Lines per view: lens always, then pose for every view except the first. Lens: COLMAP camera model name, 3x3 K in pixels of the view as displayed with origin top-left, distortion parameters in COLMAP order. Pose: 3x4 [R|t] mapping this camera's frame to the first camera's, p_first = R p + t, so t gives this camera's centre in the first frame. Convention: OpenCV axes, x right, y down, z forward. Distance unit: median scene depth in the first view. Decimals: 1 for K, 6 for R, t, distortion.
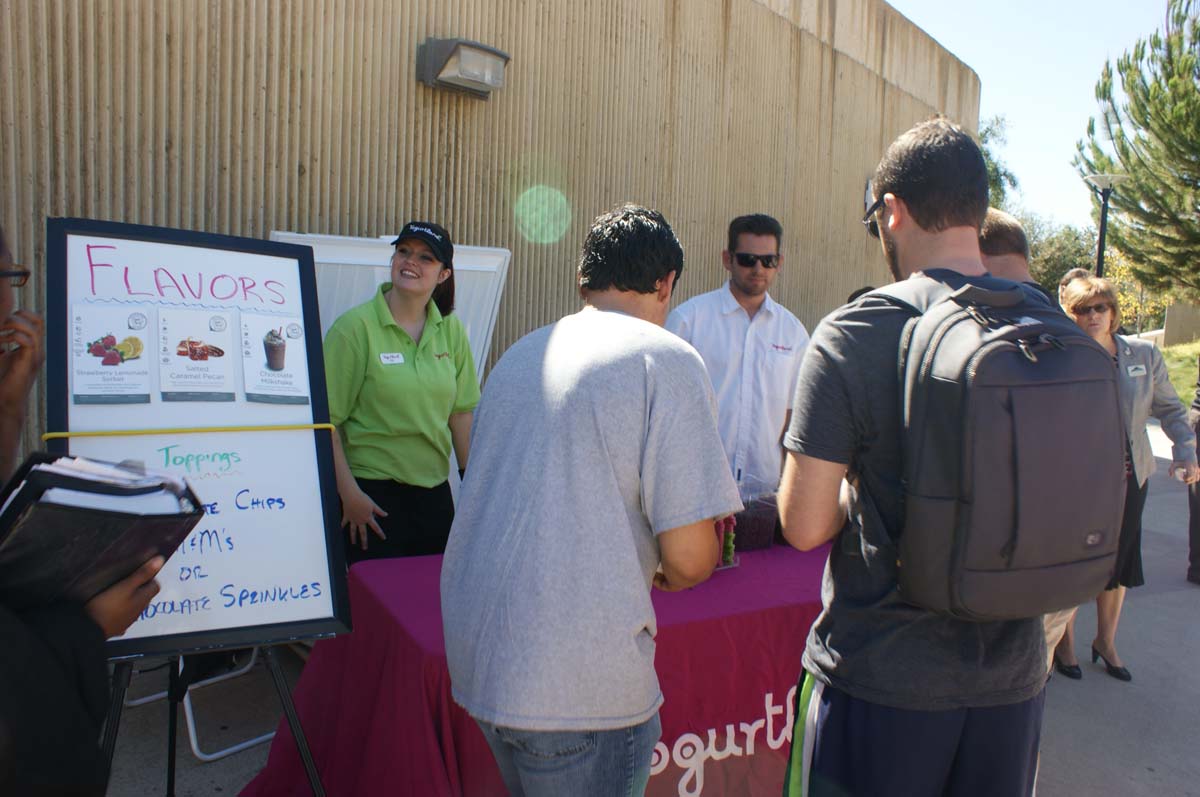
lens RADIAL K [[946.5, 0, 600.0], [0, 946.5, 398.5], [0, 0, 1]] dist [-0.149584, 0.138127]
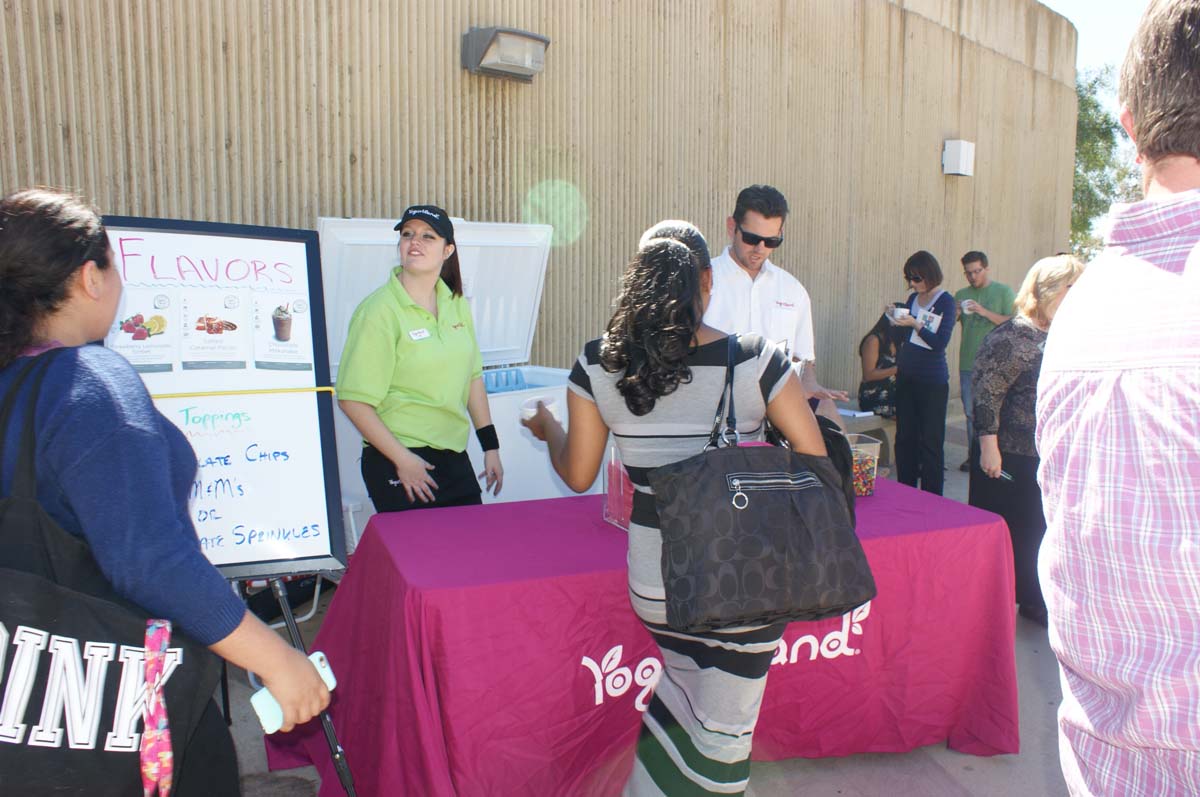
lens RADIAL K [[946.5, 0, 600.0], [0, 946.5, 398.5], [0, 0, 1]] dist [-0.149584, 0.138127]
pose [[0.992347, -0.017372, -0.122253, 0.092786], [0.020792, 0.999426, 0.026759, 0.009328], [0.121718, -0.029096, 0.992138, -0.047634]]
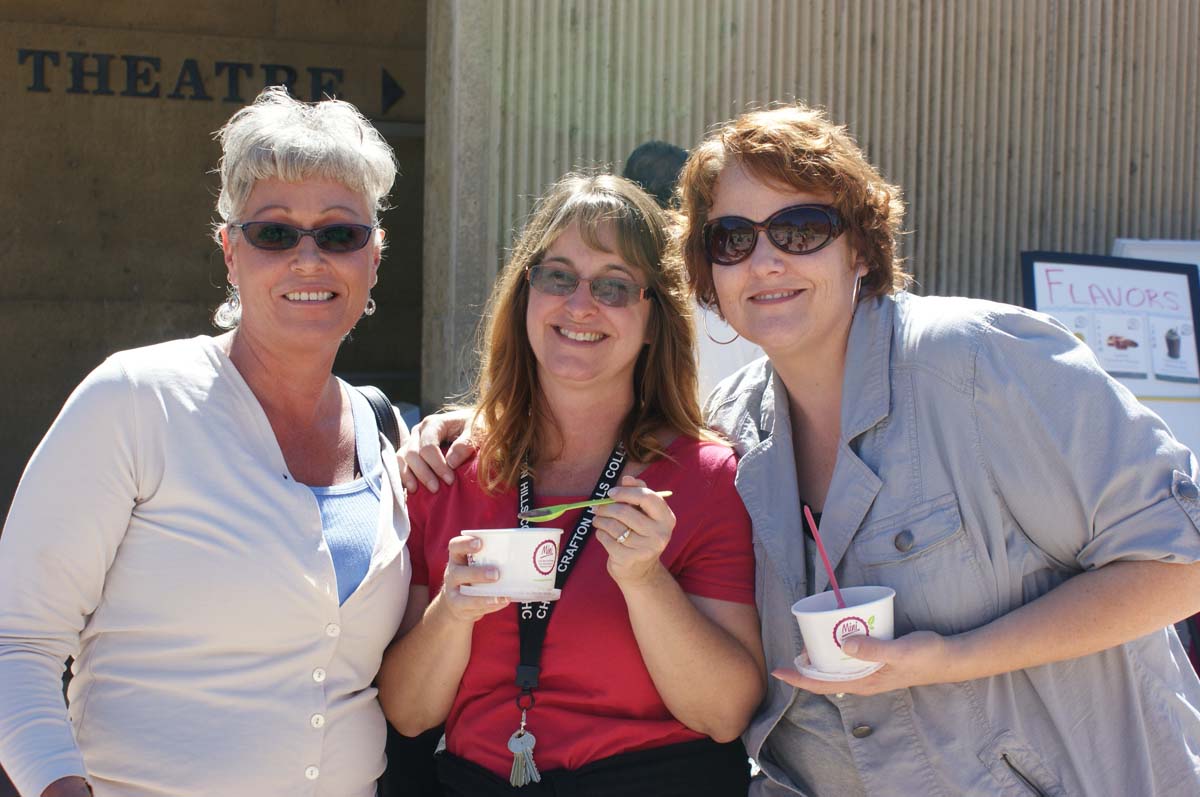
lens RADIAL K [[1940.0, 0, 600.0], [0, 1940.0, 398.5], [0, 0, 1]] dist [-0.044167, 0.028799]
pose [[0.882734, 0.008195, -0.469802, 0.123890], [-0.035420, 0.998164, -0.049141, 0.102498], [0.468537, 0.060019, 0.881403, -0.977797]]
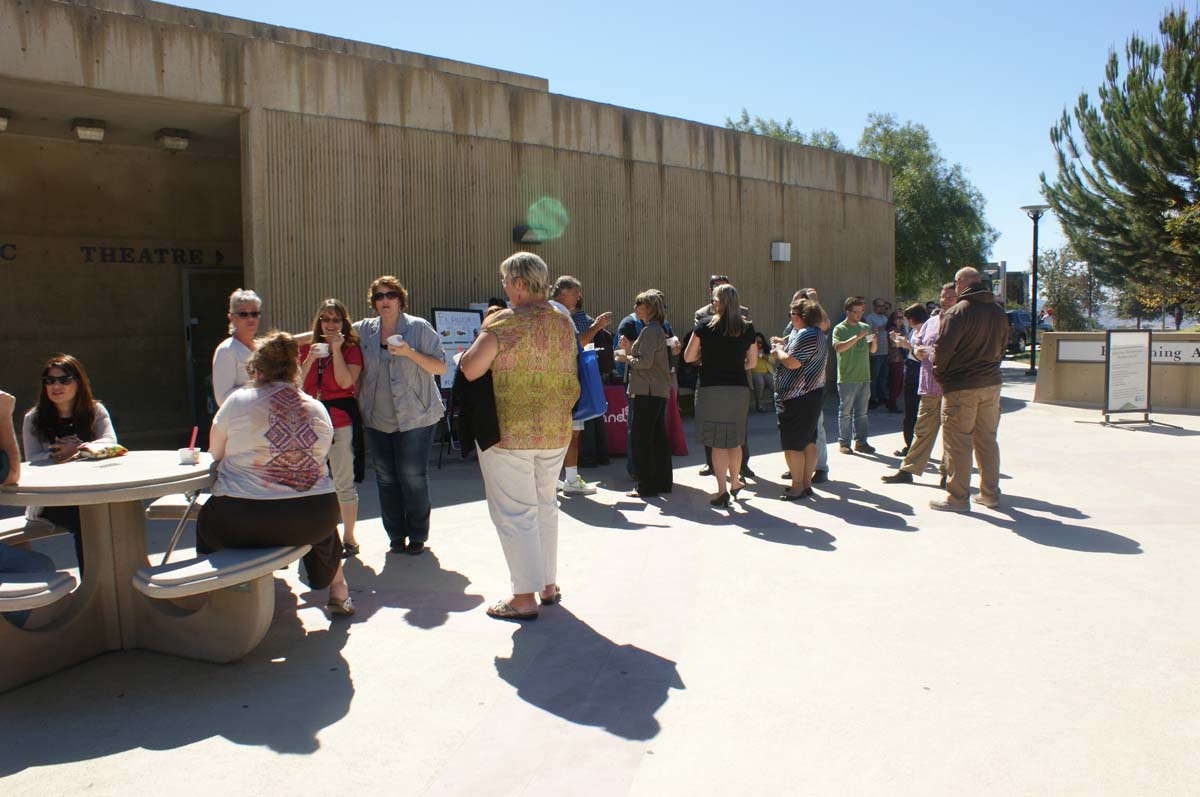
lens RADIAL K [[946.5, 0, 600.0], [0, 946.5, 398.5], [0, 0, 1]] dist [-0.149584, 0.138127]
pose [[0.986315, -0.039321, -0.160115, 0.545473], [0.036171, 0.999091, -0.022542, 0.218670], [0.160856, 0.016442, 0.986841, -1.921384]]
